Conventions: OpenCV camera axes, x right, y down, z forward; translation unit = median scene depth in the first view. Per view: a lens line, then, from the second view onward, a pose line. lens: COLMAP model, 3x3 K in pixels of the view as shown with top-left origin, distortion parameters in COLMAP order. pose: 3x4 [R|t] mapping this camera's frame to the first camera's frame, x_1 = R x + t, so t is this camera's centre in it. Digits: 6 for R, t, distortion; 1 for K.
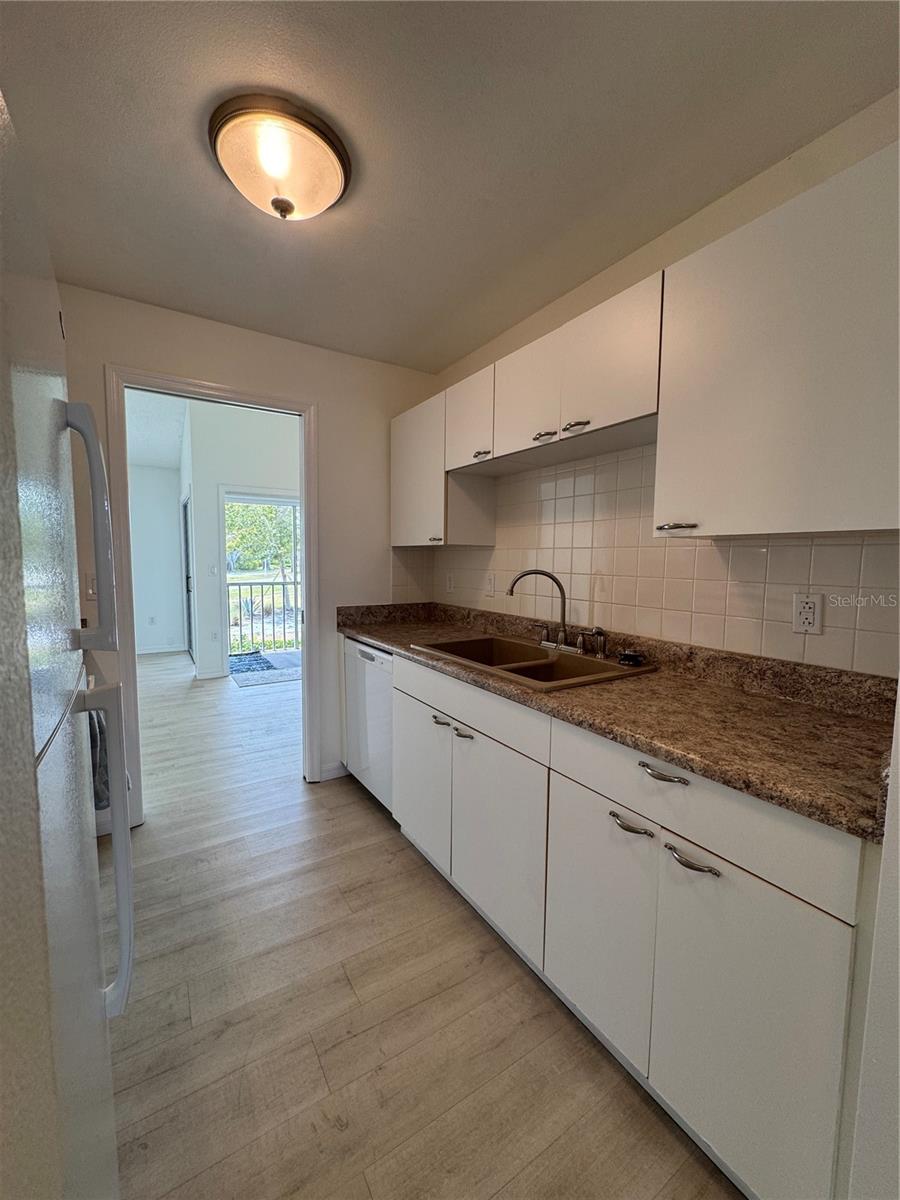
lens RADIAL K [[483.7, 0, 453.5], [0, 483.7, 598.6], [0, 0, 1]] dist [-0.000948, 0.000143]
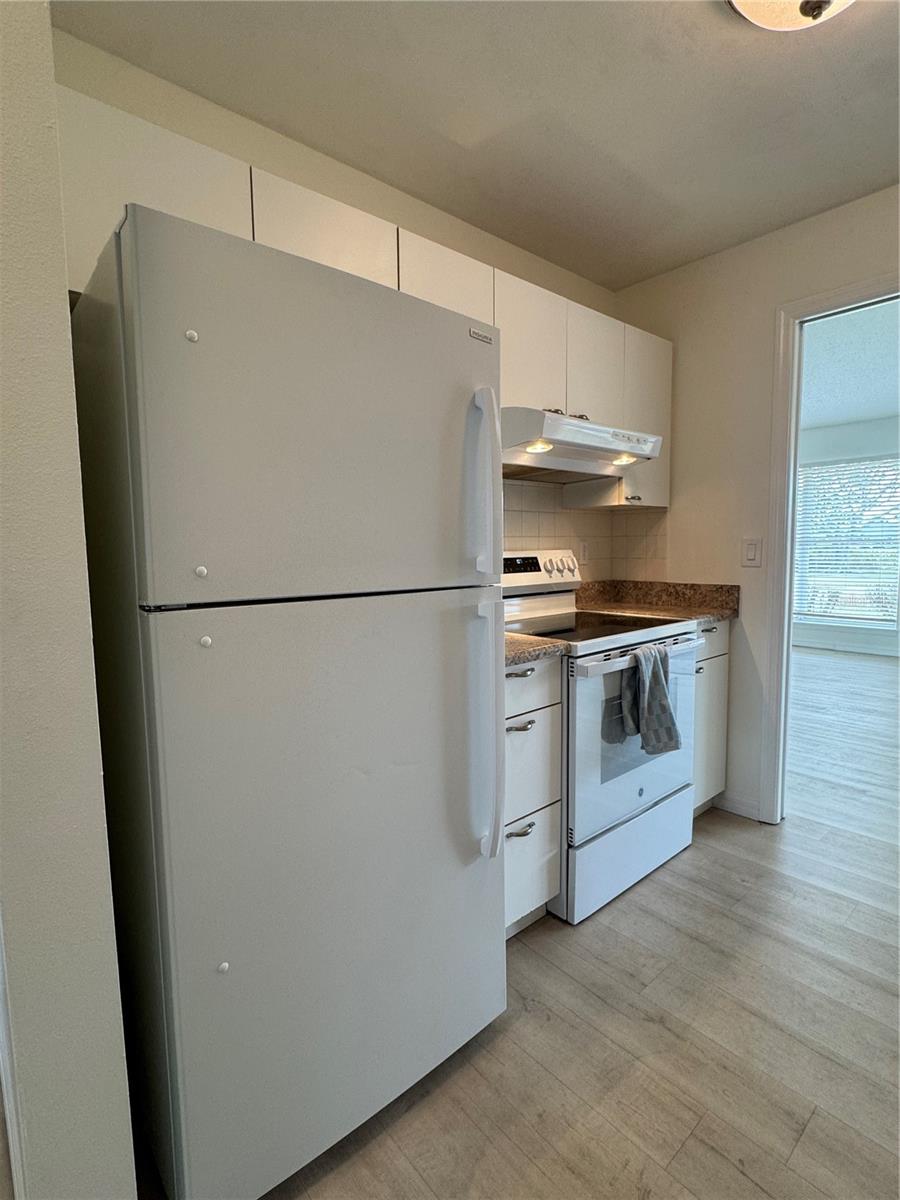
lens RADIAL K [[592.1, 0, 454.3], [0, 592.1, 602.3], [0, 0, 1]] dist [0.016588, -0.000530]
pose [[0.161324, 0.088203, -0.982952, 0.476036], [-0.067723, 0.994640, 0.078137, 0.027620], [0.984575, 0.053963, 0.166433, 0.354224]]
